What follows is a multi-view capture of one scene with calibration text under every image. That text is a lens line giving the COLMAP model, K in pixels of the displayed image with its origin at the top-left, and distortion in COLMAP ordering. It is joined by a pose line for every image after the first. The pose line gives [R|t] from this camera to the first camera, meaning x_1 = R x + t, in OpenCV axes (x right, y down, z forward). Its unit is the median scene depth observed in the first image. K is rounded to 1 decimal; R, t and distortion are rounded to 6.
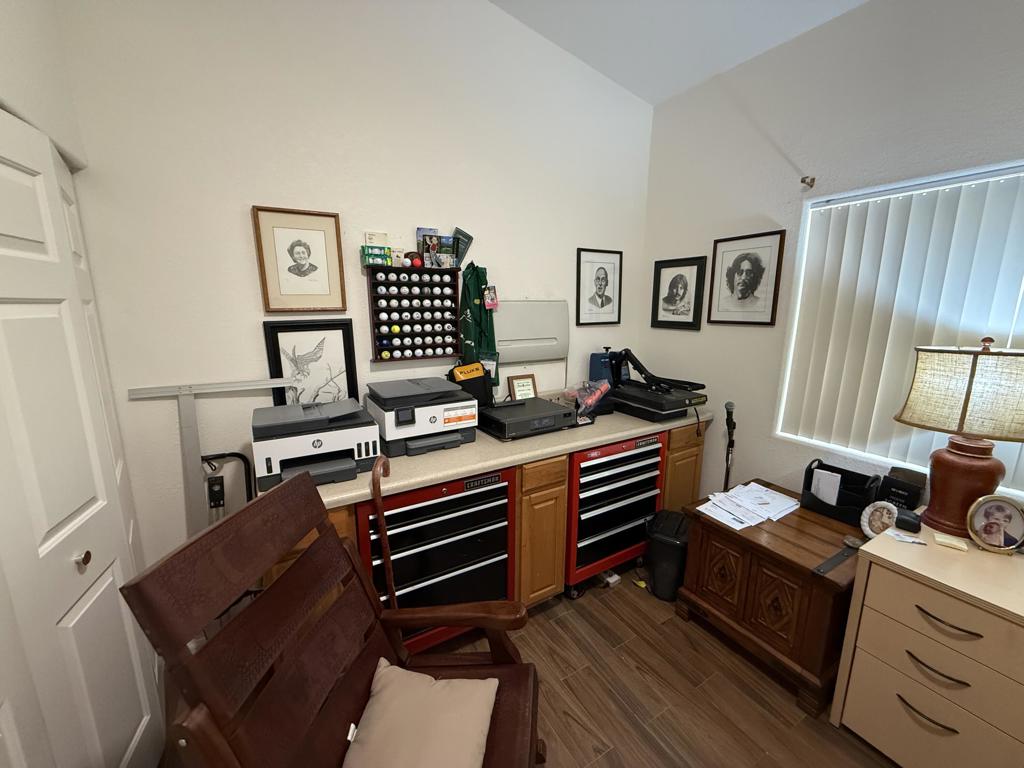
lens RADIAL K [[408.9, 0, 507.9], [0, 408.9, 384.0], [0, 0, 1]] dist [-0.000051, -0.000150]
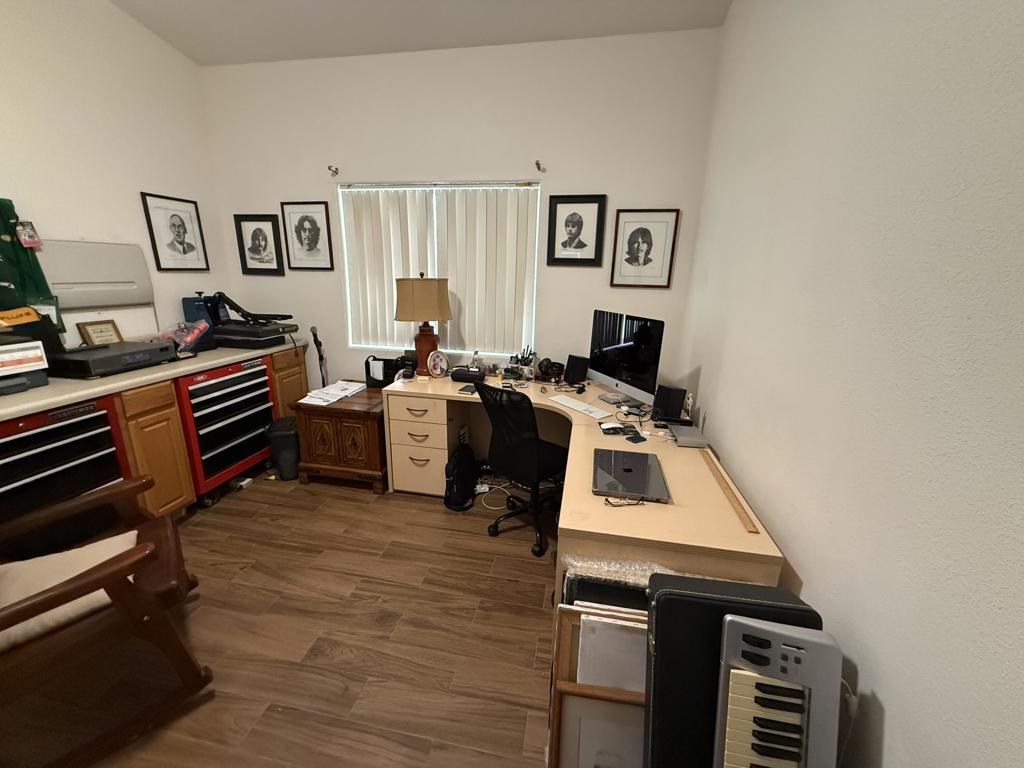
lens RADIAL K [[408.9, 0, 508.8], [0, 408.9, 382.8], [0, 0, 1]] dist [-0.000051, -0.000150]
pose [[0.665144, -0.183386, 0.723846, -0.051060], [0.123314, 0.983040, 0.135740, 0.127903], [-0.736463, -0.001026, 0.676477, -0.426916]]
